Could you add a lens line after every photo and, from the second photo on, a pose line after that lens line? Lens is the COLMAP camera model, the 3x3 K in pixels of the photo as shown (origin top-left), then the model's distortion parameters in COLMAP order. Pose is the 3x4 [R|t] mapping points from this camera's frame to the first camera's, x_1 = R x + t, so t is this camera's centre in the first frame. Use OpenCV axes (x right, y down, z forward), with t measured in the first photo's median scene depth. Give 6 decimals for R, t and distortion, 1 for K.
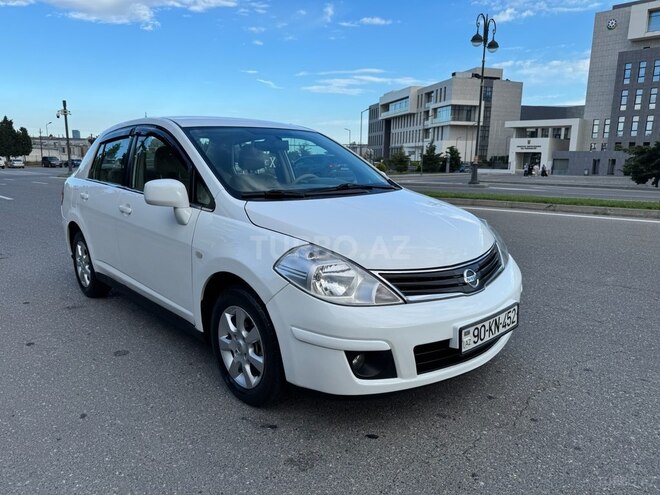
lens RADIAL K [[481.6, 0, 333.1], [0, 481.6, 240.9], [0, 0, 1]] dist [-0.004367, -0.004009]
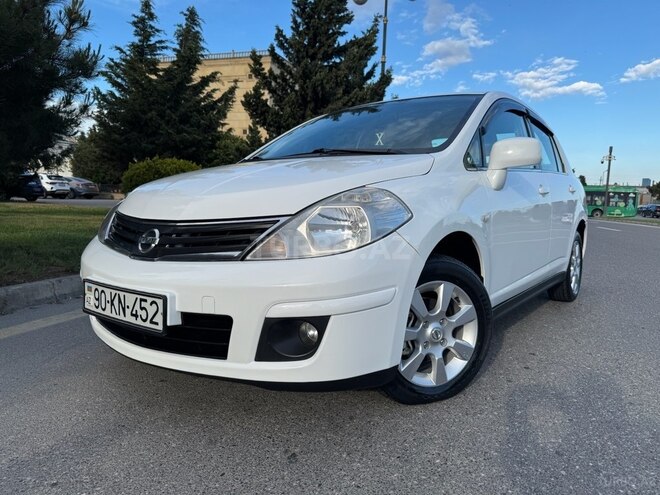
lens RADIAL K [[473.3, 0, 330.0], [0, 473.3, 247.5], [0, 0, 1]] dist [0.030719, -0.047668]
pose [[0.173404, 0.101438, -0.979613, 0.098879], [-0.185770, 0.980195, 0.068614, -0.001362], [0.967171, 0.170085, 0.188814, 0.105128]]
